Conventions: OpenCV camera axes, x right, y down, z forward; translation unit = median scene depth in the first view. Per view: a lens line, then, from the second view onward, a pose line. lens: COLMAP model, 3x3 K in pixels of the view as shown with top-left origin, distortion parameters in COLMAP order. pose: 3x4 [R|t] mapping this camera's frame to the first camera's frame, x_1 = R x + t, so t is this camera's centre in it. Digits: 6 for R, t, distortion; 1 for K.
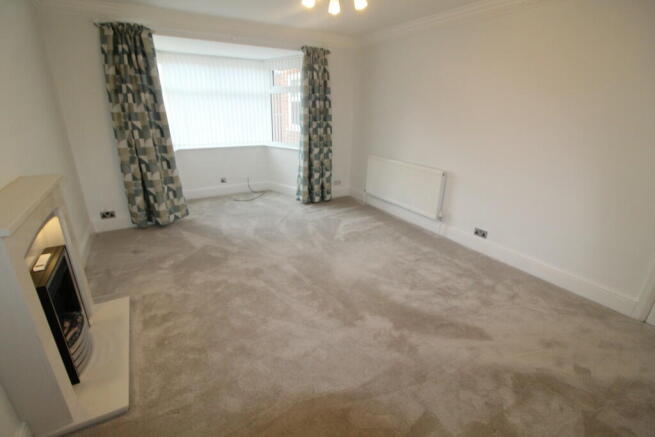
lens RADIAL K [[304.1, 0, 327.5], [0, 304.1, 218.5], [0, 0, 1]] dist [0.019940, -0.020513]
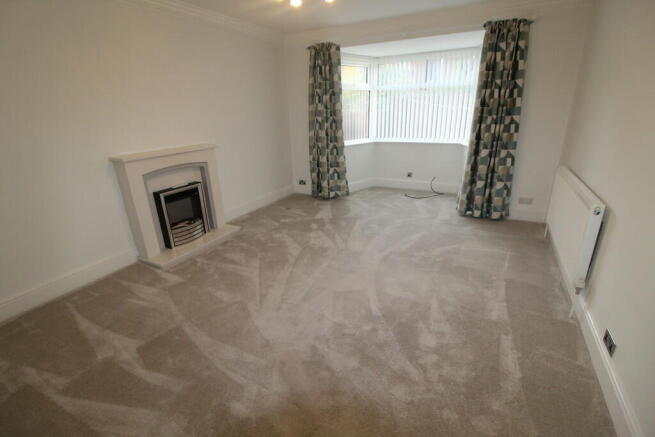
lens RADIAL K [[304.1, 0, 327.5], [0, 304.1, 218.5], [0, 0, 1]] dist [0.019940, -0.020513]
pose [[0.522958, 0.262611, -0.810895, 0.517778], [-0.259915, 0.955176, 0.141714, -0.077987], [0.811763, 0.136654, 0.567774, 0.283149]]
